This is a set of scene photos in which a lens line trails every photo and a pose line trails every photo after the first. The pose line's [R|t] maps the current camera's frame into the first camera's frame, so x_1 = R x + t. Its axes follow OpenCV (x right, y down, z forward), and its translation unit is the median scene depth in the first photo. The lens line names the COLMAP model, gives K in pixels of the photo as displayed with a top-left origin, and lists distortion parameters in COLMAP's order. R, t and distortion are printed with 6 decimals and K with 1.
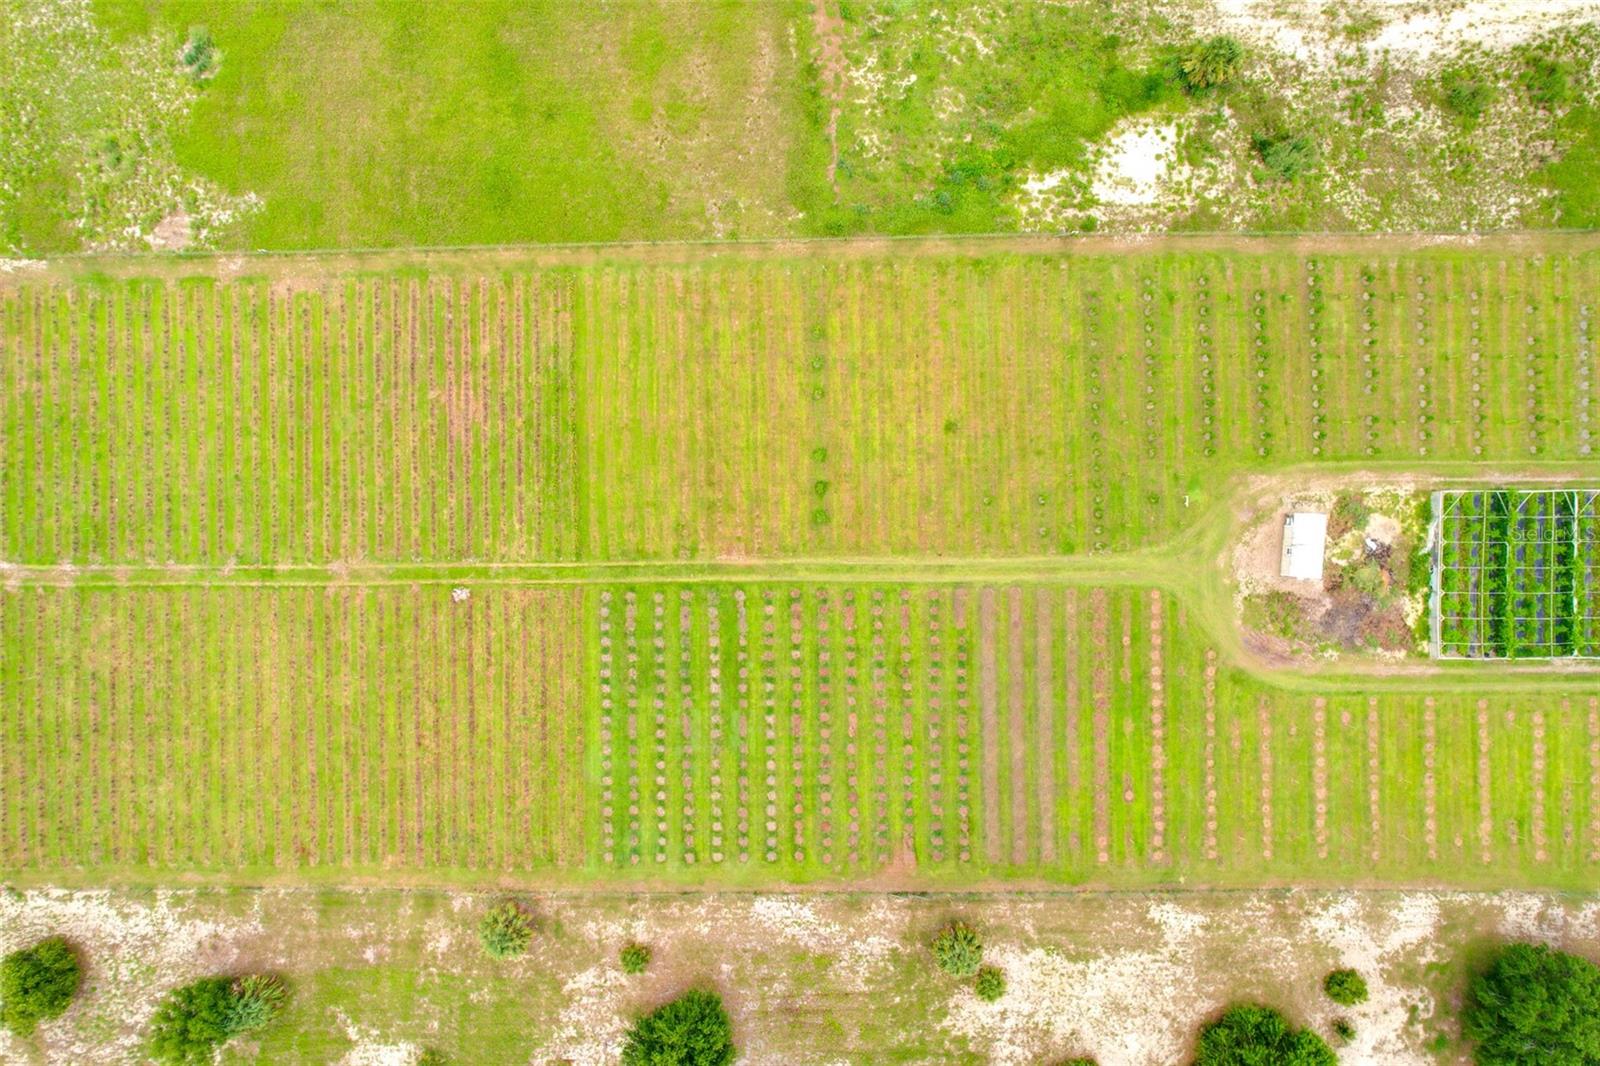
lens RADIAL K [[1025.8, 0, 806.6], [0, 1025.8, 528.7], [0, 0, 1]] dist [-0.078019, 0.071264]
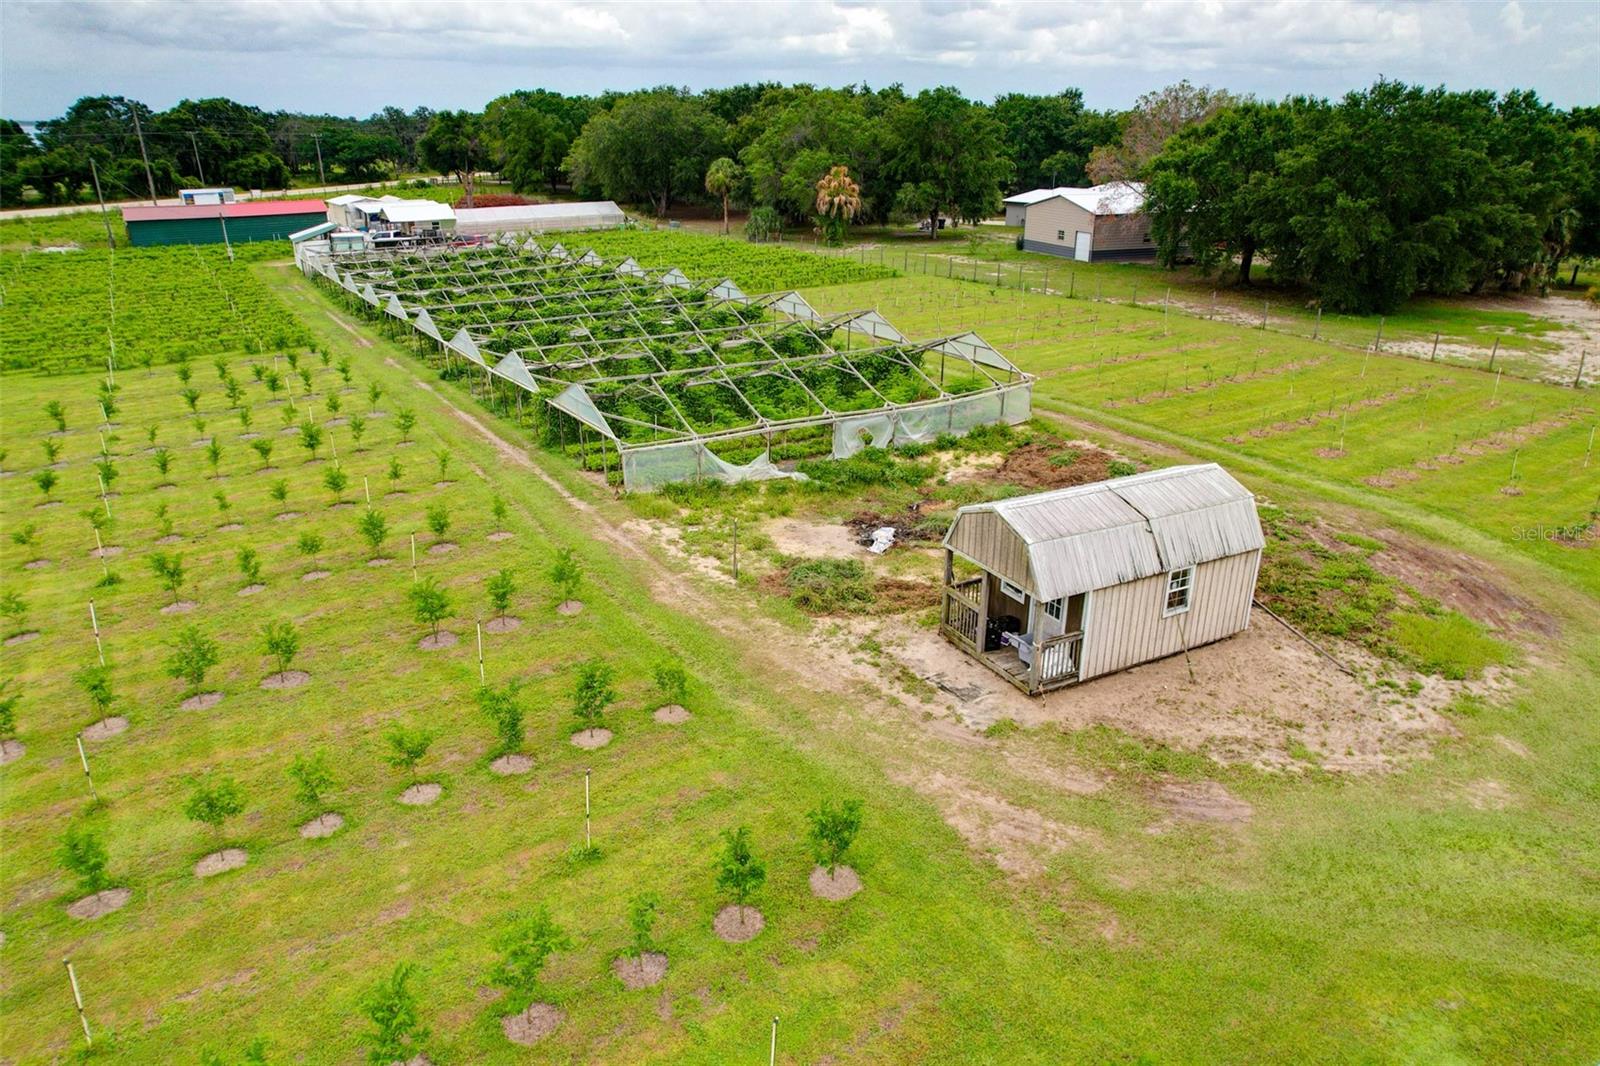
lens RADIAL K [[1025.8, 0, 797.3], [0, 1025.8, 519.8], [0, 0, 1]] dist [-0.078019, 0.071264]
pose [[-0.529276, -0.296838, 0.794829, 0.347605], [0.848332, -0.200767, 0.489925, -0.142677], [0.014147, 0.933584, 0.358078, 0.890534]]
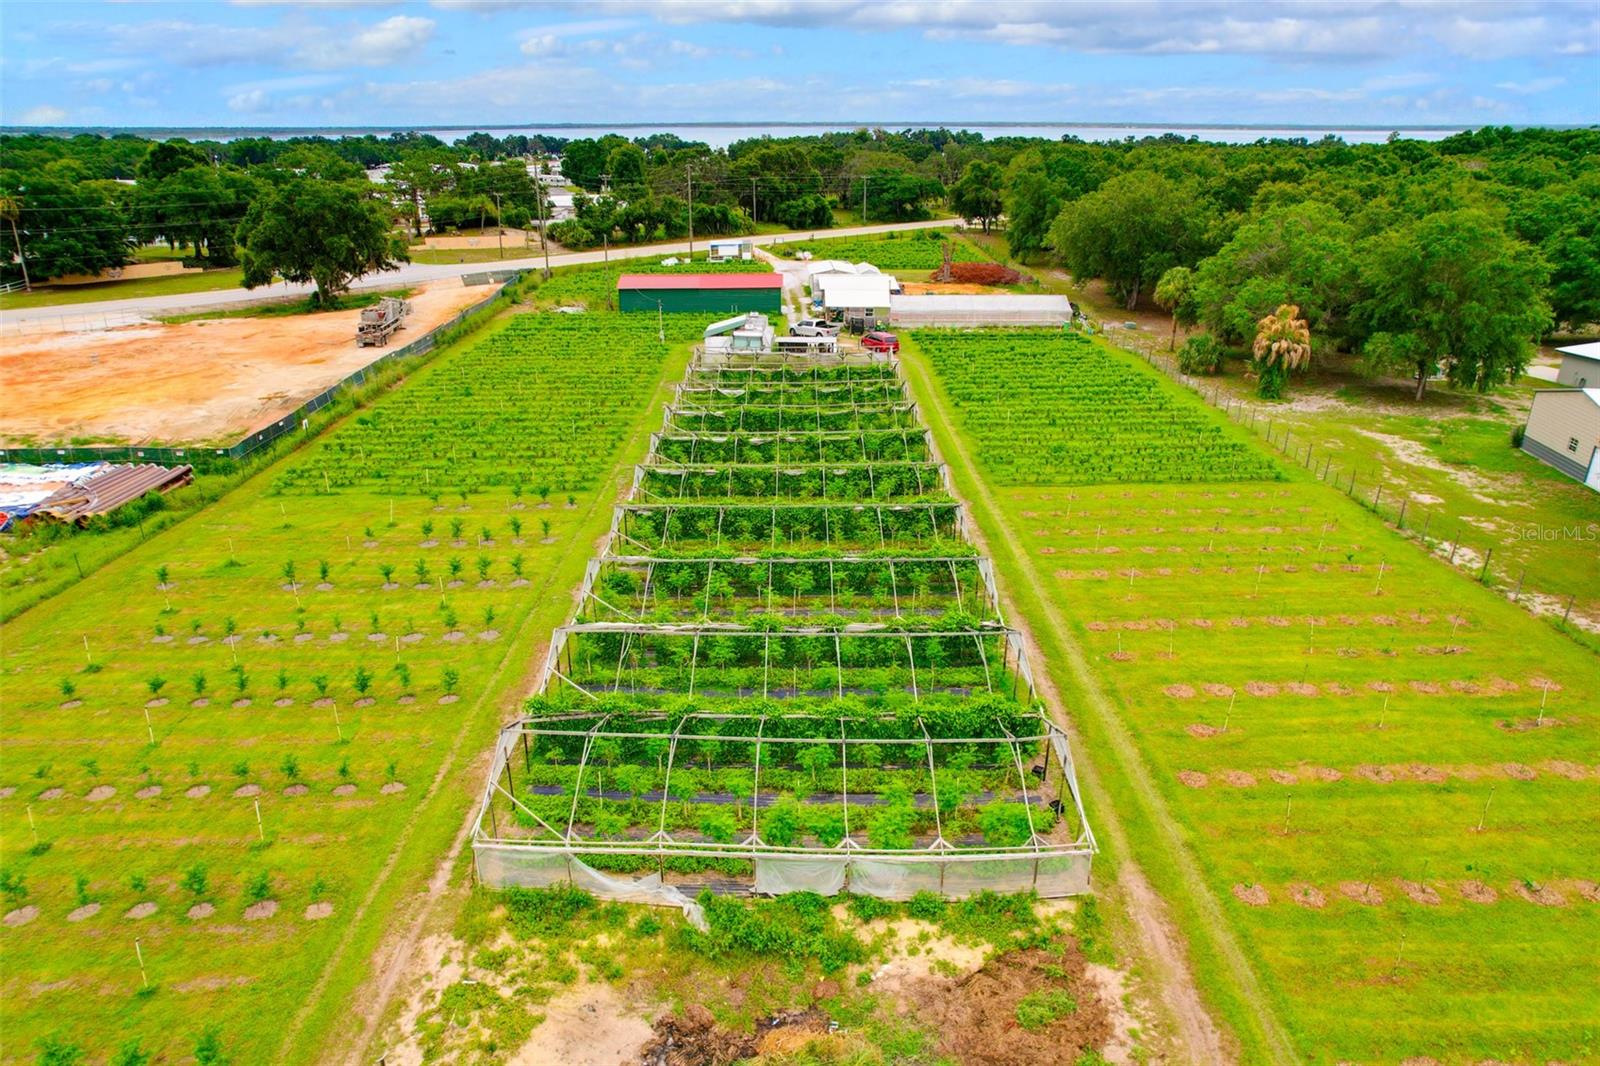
lens RADIAL K [[1025.8, 0, 797.8], [0, 1025.8, 522.7], [0, 0, 1]] dist [-0.078019, 0.071264]
pose [[0.008871, -0.352293, 0.935848, 0.398134], [0.999913, -0.006048, -0.011755, 0.052887], [0.009802, 0.935870, 0.352208, 0.805235]]
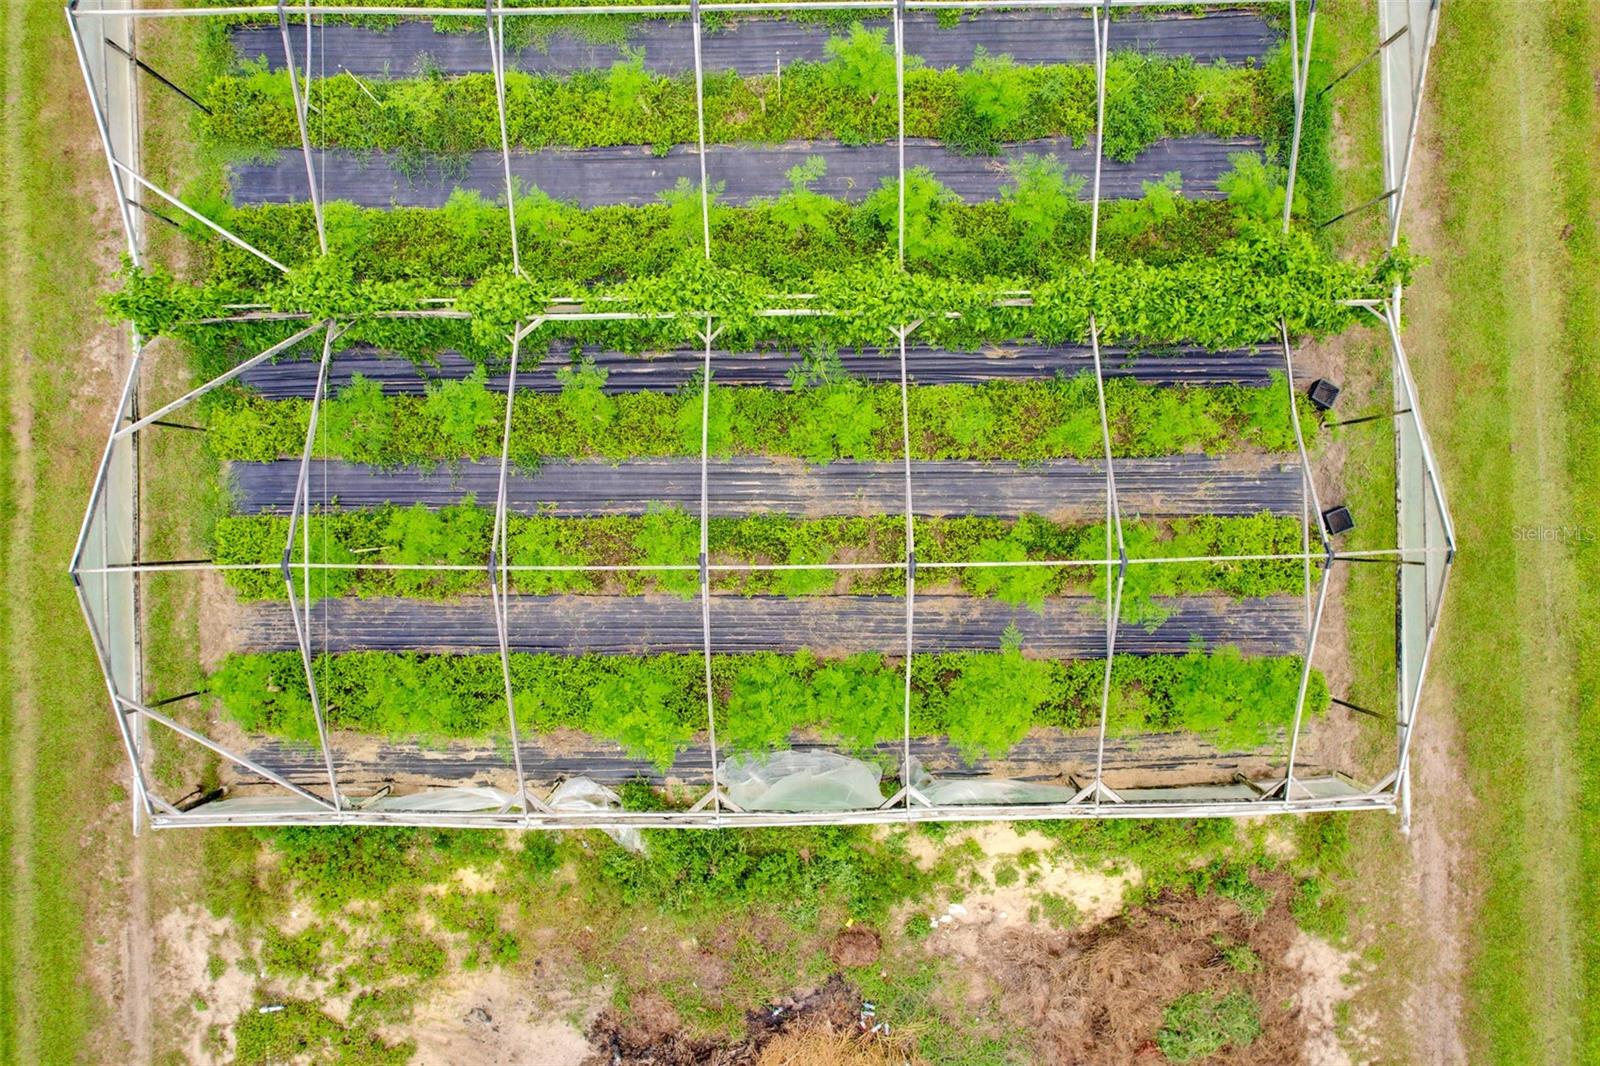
lens RADIAL K [[1025.8, 0, 804.0], [0, 1025.8, 519.3], [0, 0, 1]] dist [-0.078019, 0.071264]
pose [[-0.017094, -0.999806, 0.009800, 0.654346], [0.999783, -0.017209, -0.011701, 0.051236], [0.011868, 0.009598, 0.999884, 0.846698]]
